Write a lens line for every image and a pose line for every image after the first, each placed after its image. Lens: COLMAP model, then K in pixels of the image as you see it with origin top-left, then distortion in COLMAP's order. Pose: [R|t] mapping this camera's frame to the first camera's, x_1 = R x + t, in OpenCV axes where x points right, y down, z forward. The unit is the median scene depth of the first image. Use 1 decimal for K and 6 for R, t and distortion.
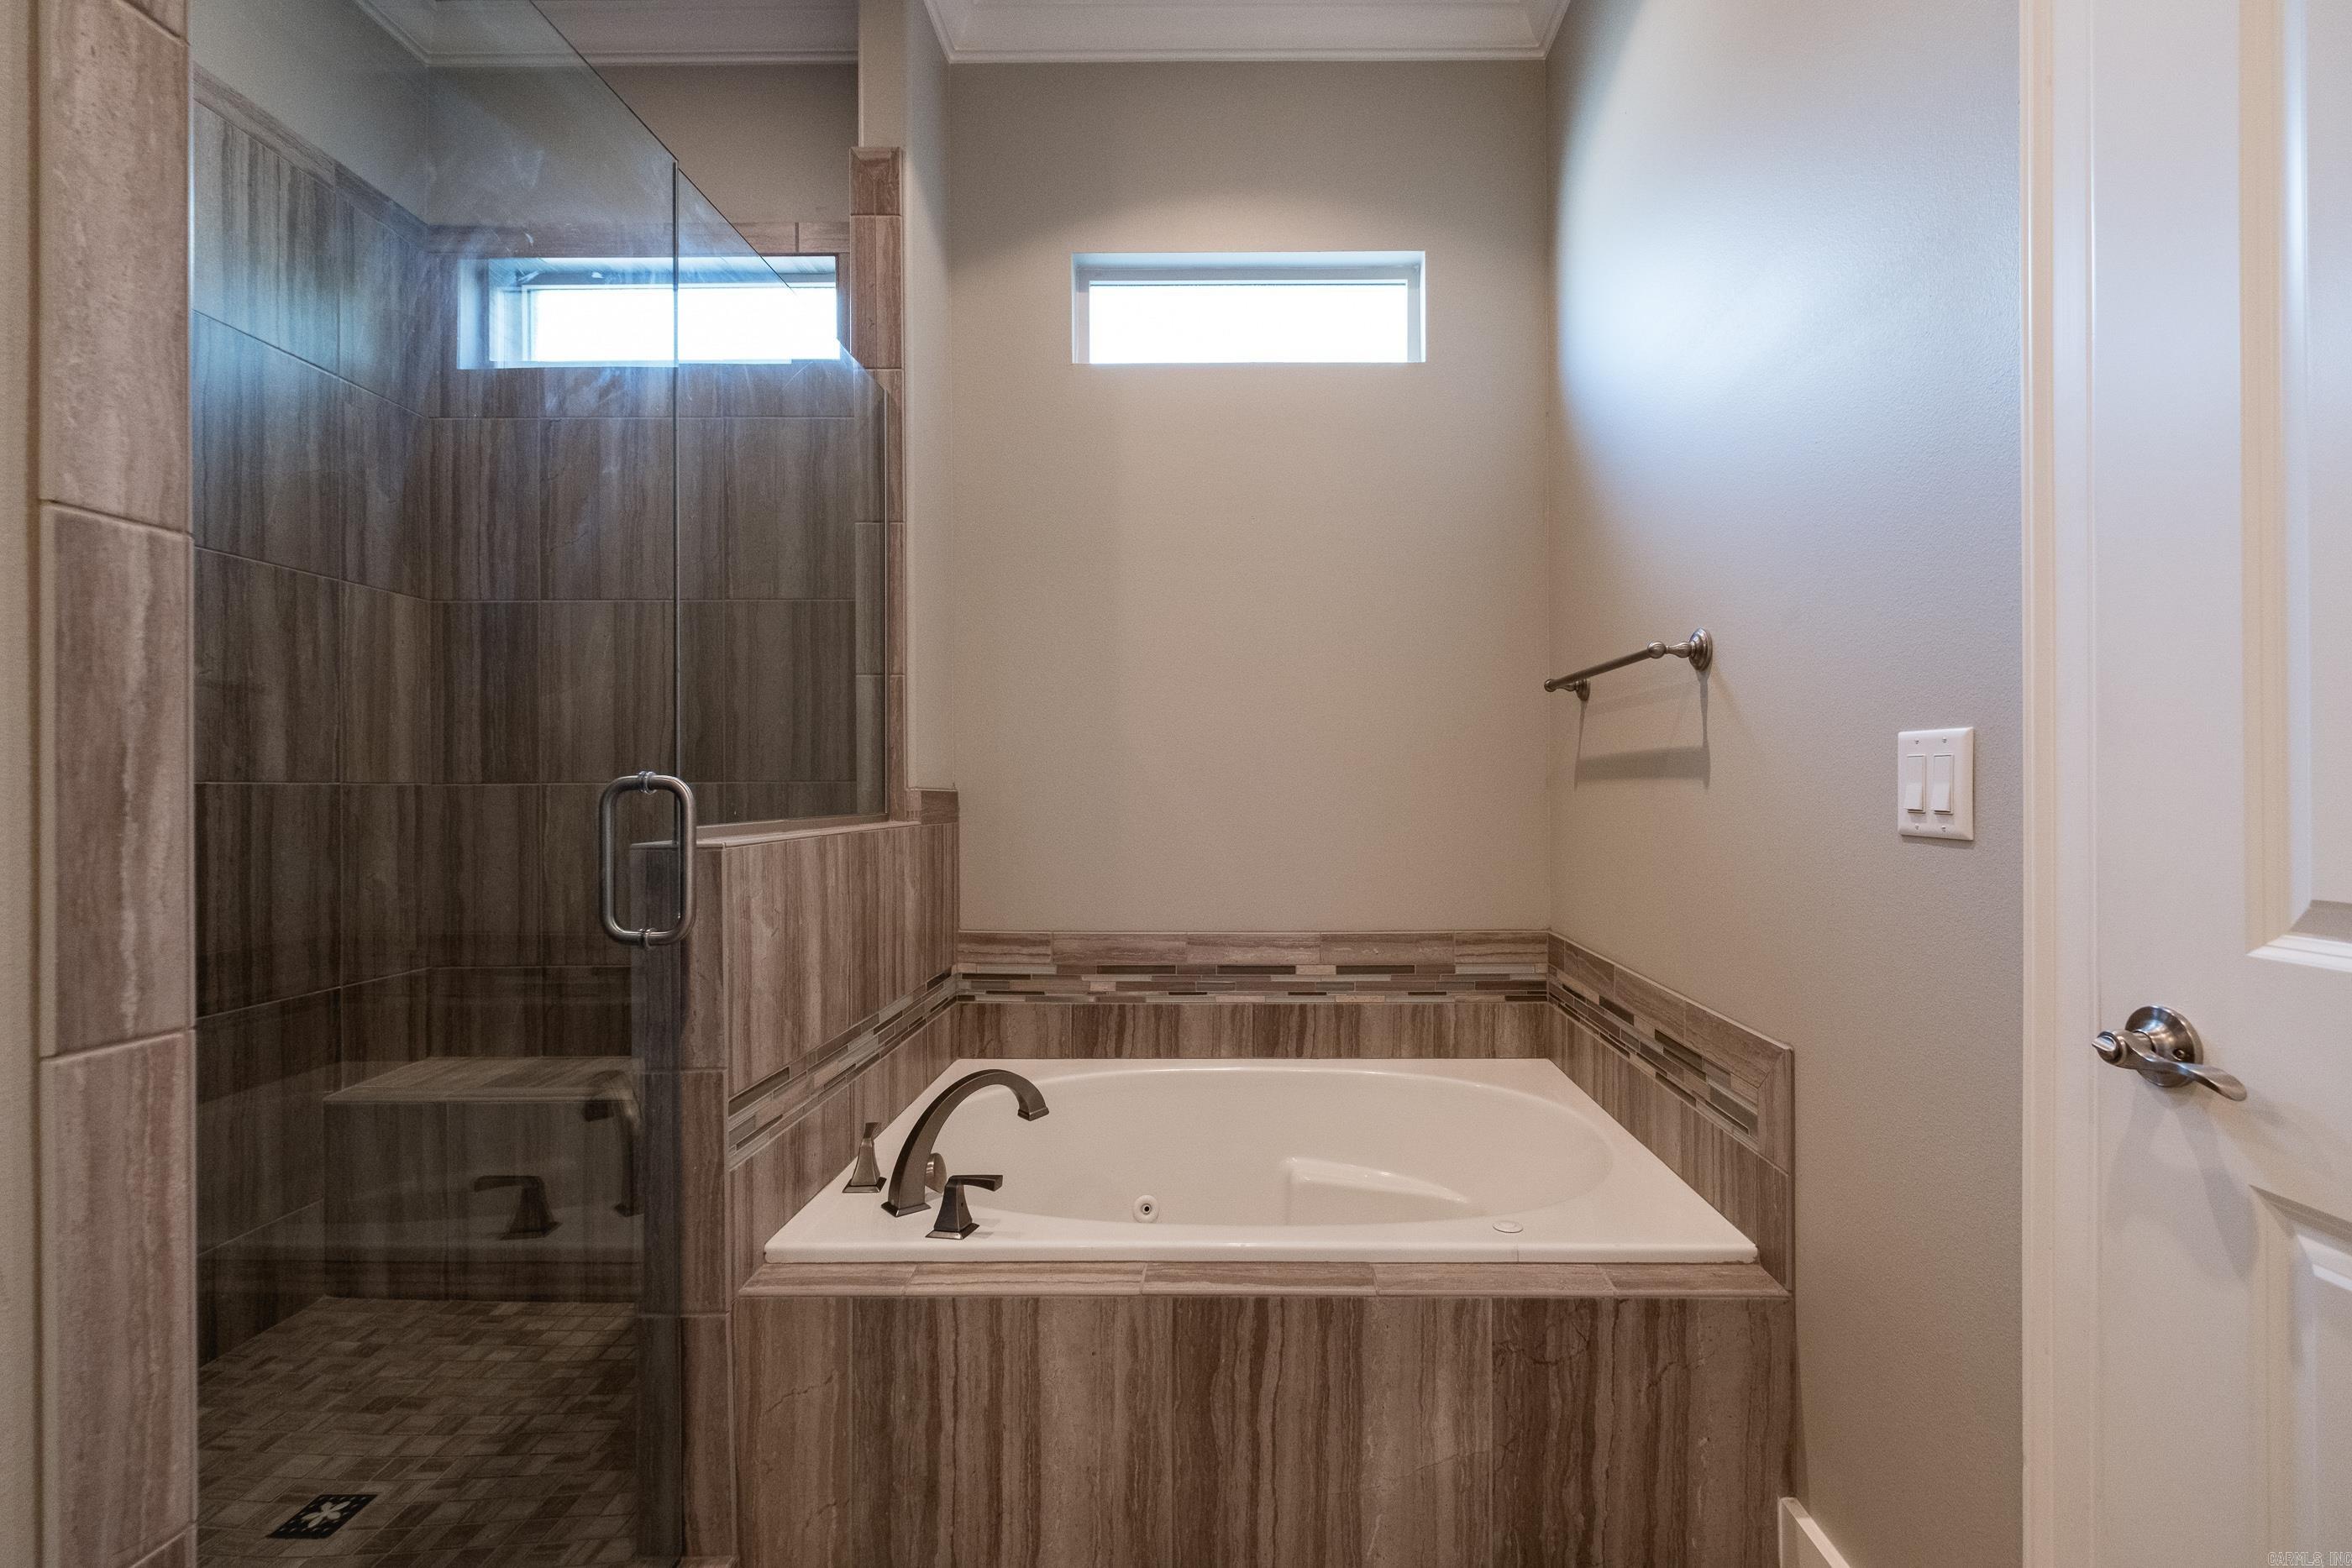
lens RADIAL K [[1019.0, 0, 1258.5], [0, 1019.0, 790.7], [0, 0, 1]] dist [0.002710, -0.002525]
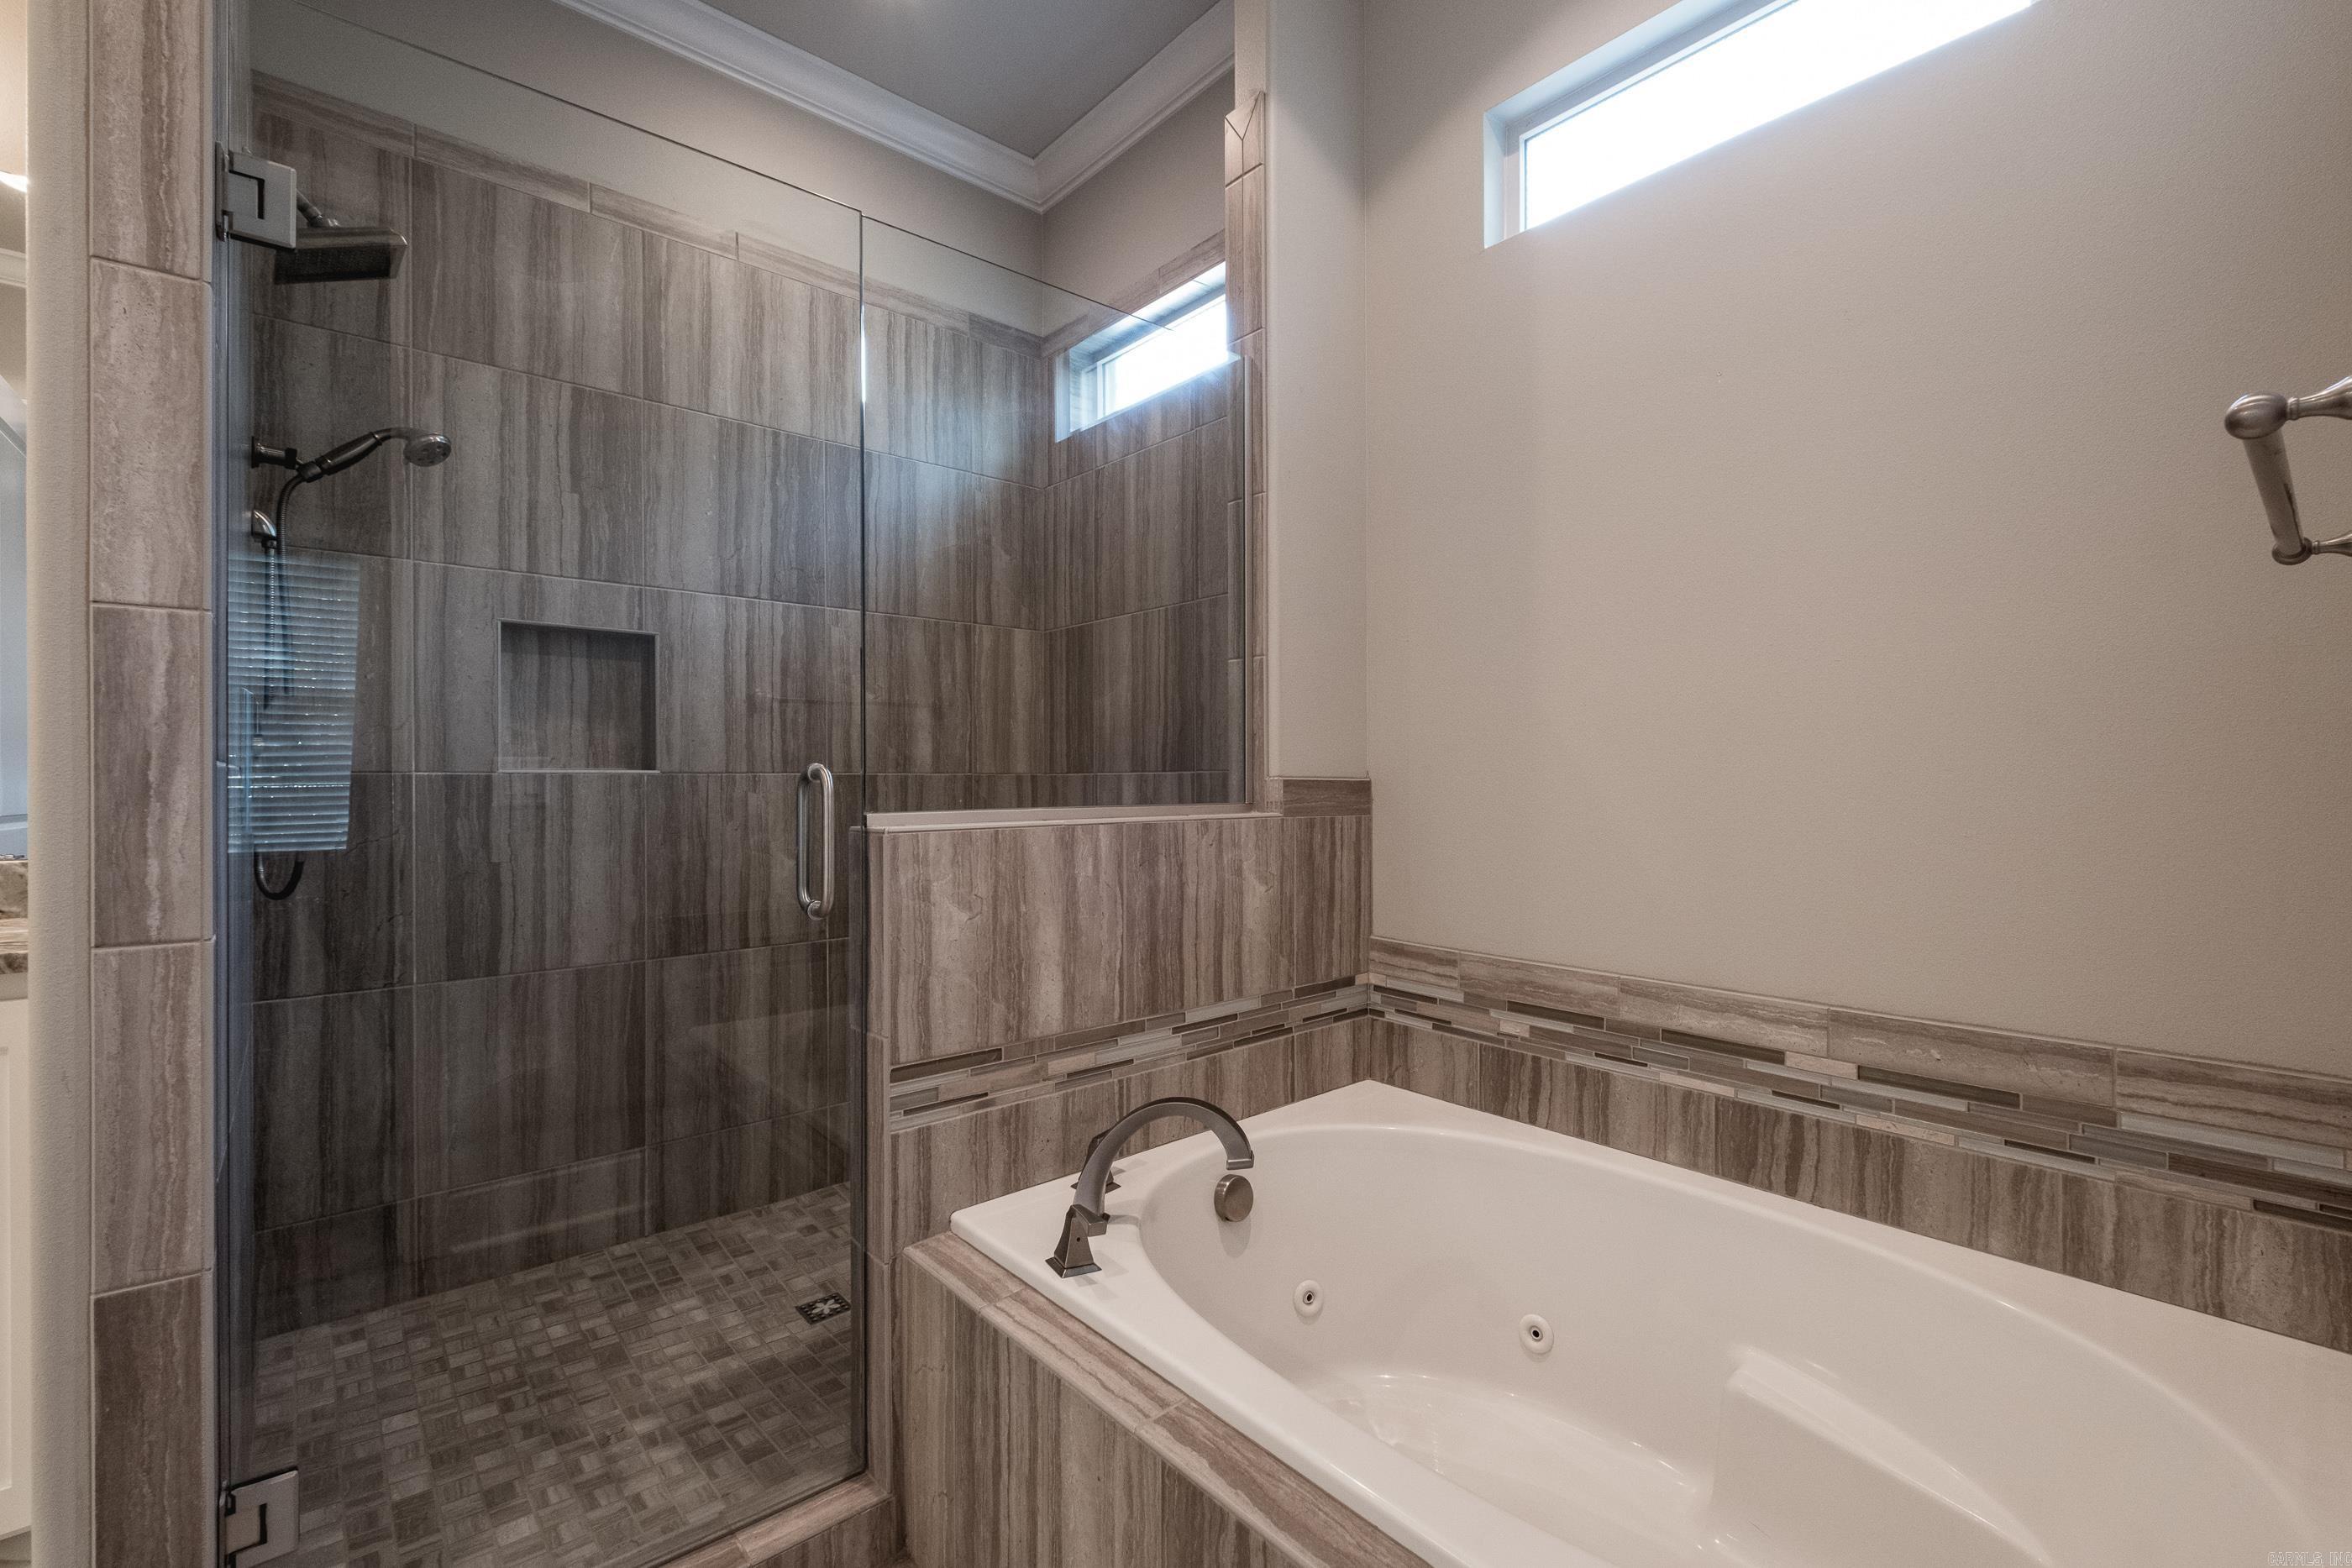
lens RADIAL K [[1019.0, 0, 1177.6], [0, 1019.0, 783.4], [0, 0, 1]] dist [0.002710, -0.002525]
pose [[0.656925, 0.003471, -0.753948, 0.304454], [0.000478, 0.999987, 0.005020, -0.001229], [0.753956, -0.003659, 0.656915, 0.326225]]
